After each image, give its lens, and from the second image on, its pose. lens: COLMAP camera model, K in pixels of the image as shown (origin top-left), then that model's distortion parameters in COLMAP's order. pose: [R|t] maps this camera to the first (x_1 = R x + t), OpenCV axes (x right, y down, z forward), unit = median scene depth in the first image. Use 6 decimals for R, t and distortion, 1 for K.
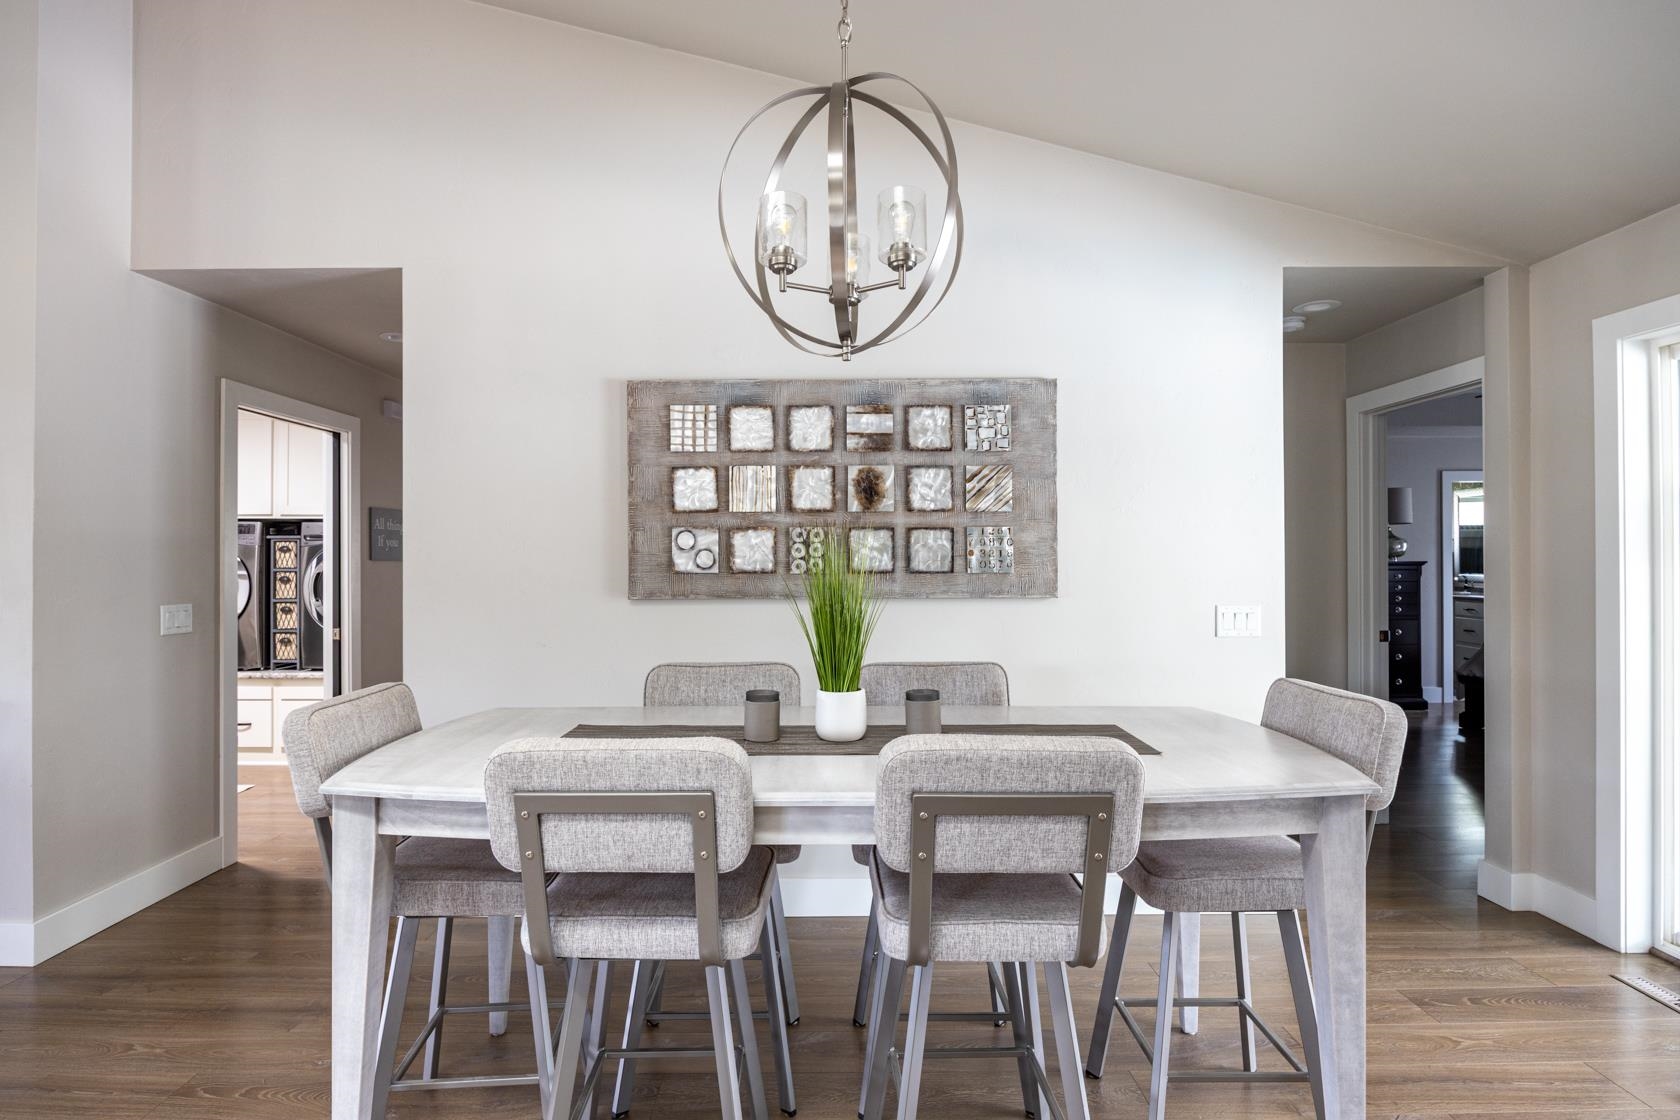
lens RADIAL K [[871.6, 0, 840.6], [0, 871.6, 556.4], [0, 0, 1]] dist [0.004297, 0.000674]
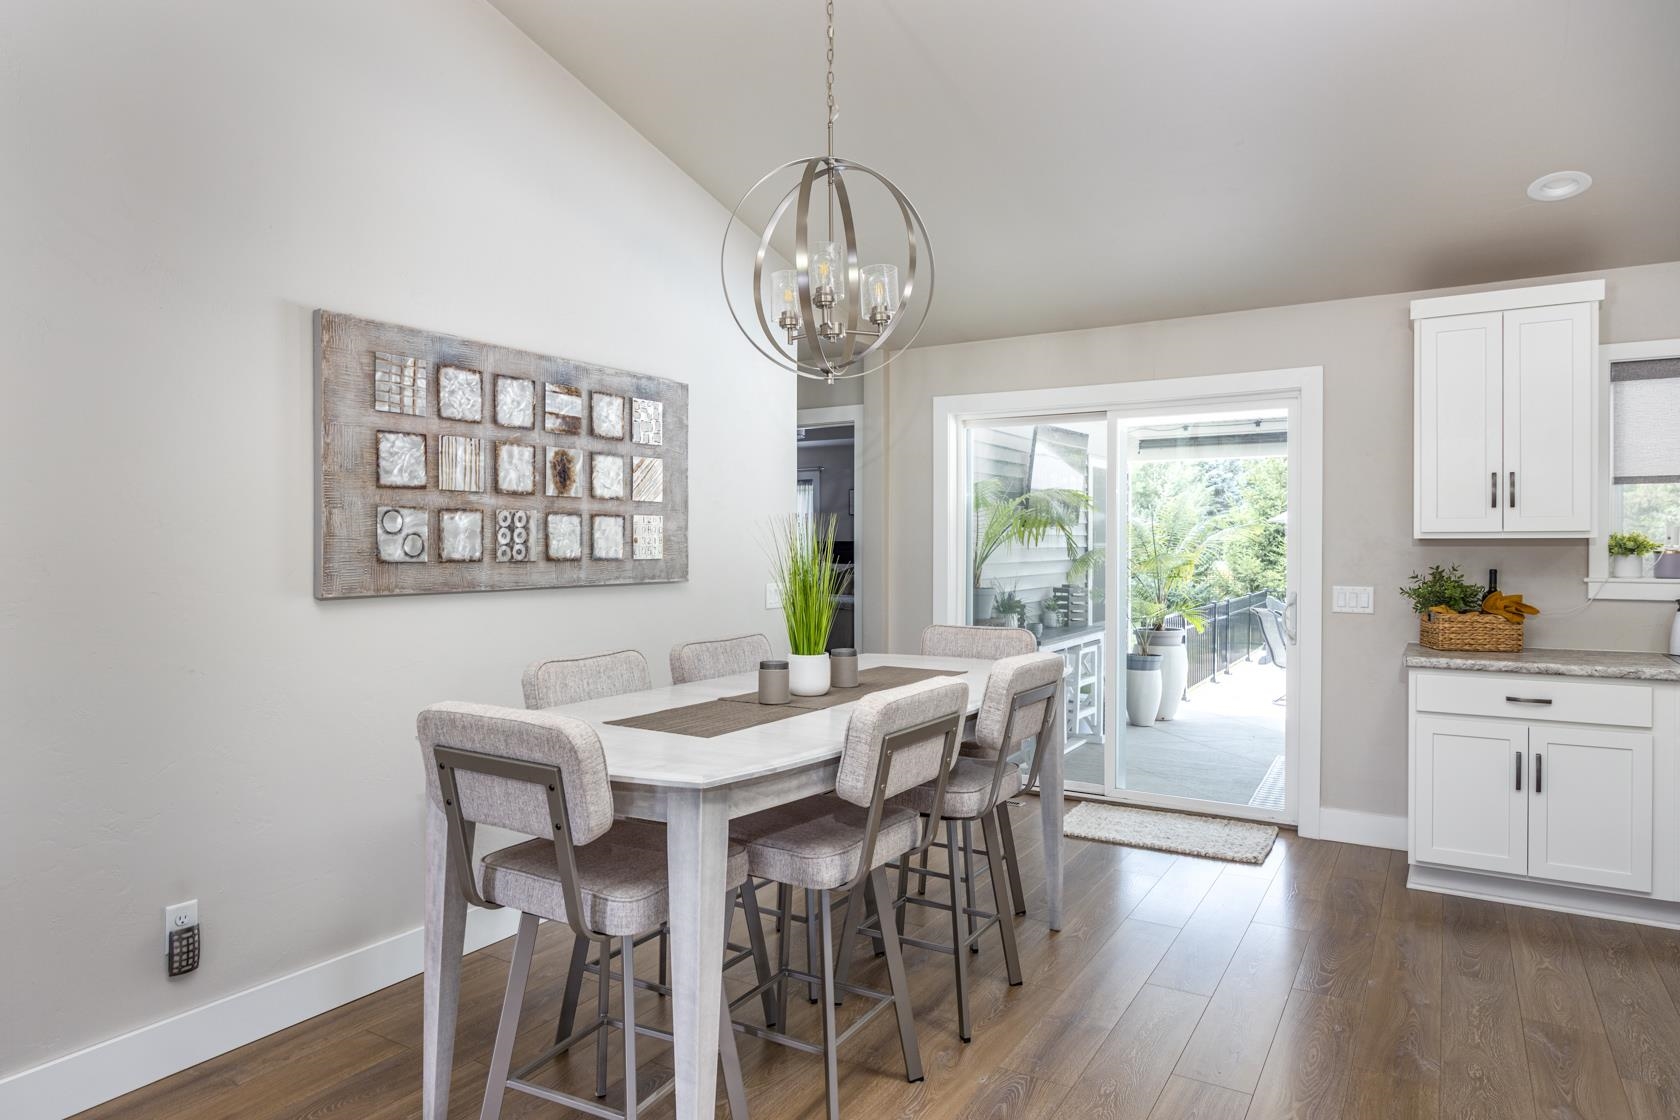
lens RADIAL K [[1031.3, 0, 839.0], [0, 1031.3, 553.7], [0, 0, 1]] dist [-0.004858, 0.000656]
pose [[0.522893, -0.004871, 0.852385, -0.777427], [-0.005230, 0.999947, 0.008923, 0.000303], [-0.852382, -0.009124, 0.522839, 0.145076]]
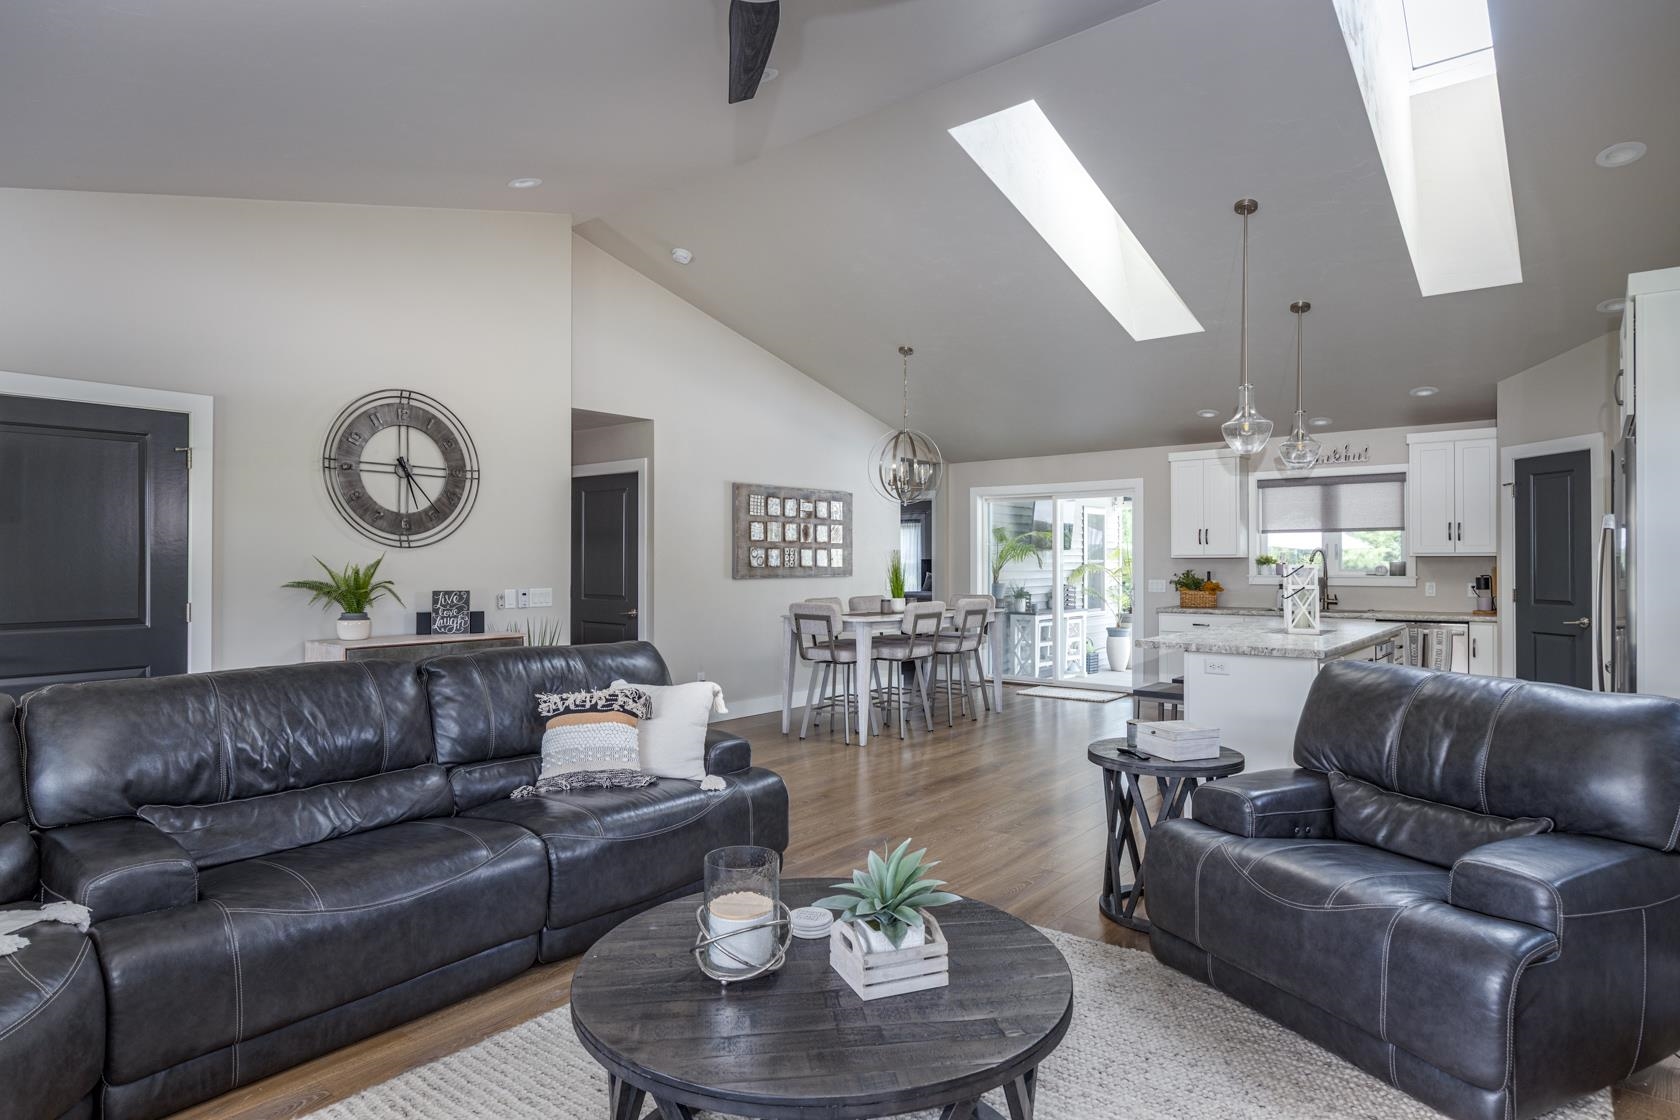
lens RADIAL K [[944.3, 0, 829.5], [0, 944.3, 563.9], [0, 0, 1]] dist [0.003313, 0.000539]
pose [[0.638443, 0.000862, 0.769669, -1.998094], [-0.003910, 0.999990, 0.002123, 0.004610], [-0.769659, -0.004365, 0.638440, -0.772022]]
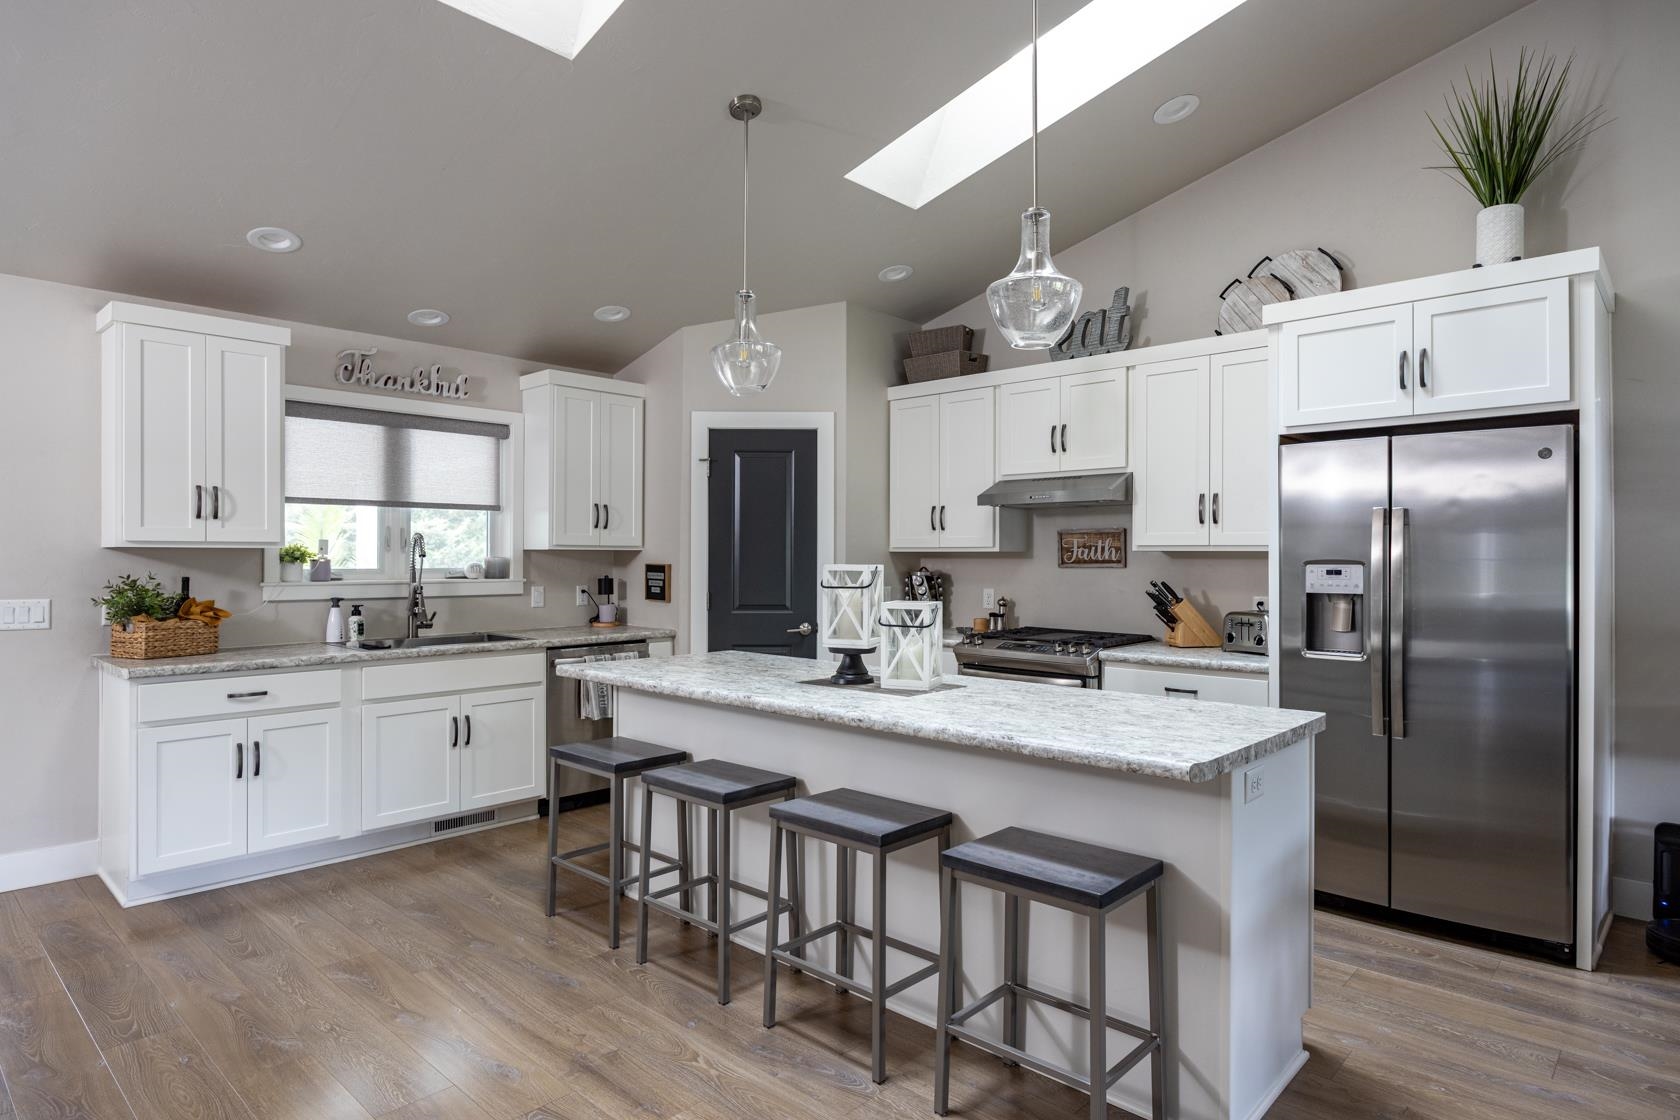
lens RADIAL K [[944.3, 0, 815.8], [0, 944.3, 572.4], [0, 0, 1]] dist [0.003313, 0.000539]
pose [[-0.722819, -0.009067, 0.690978, -0.702686], [-0.004046, 0.999952, 0.008889, 0.007078], [-0.691025, 0.003630, -0.722821, 0.451461]]
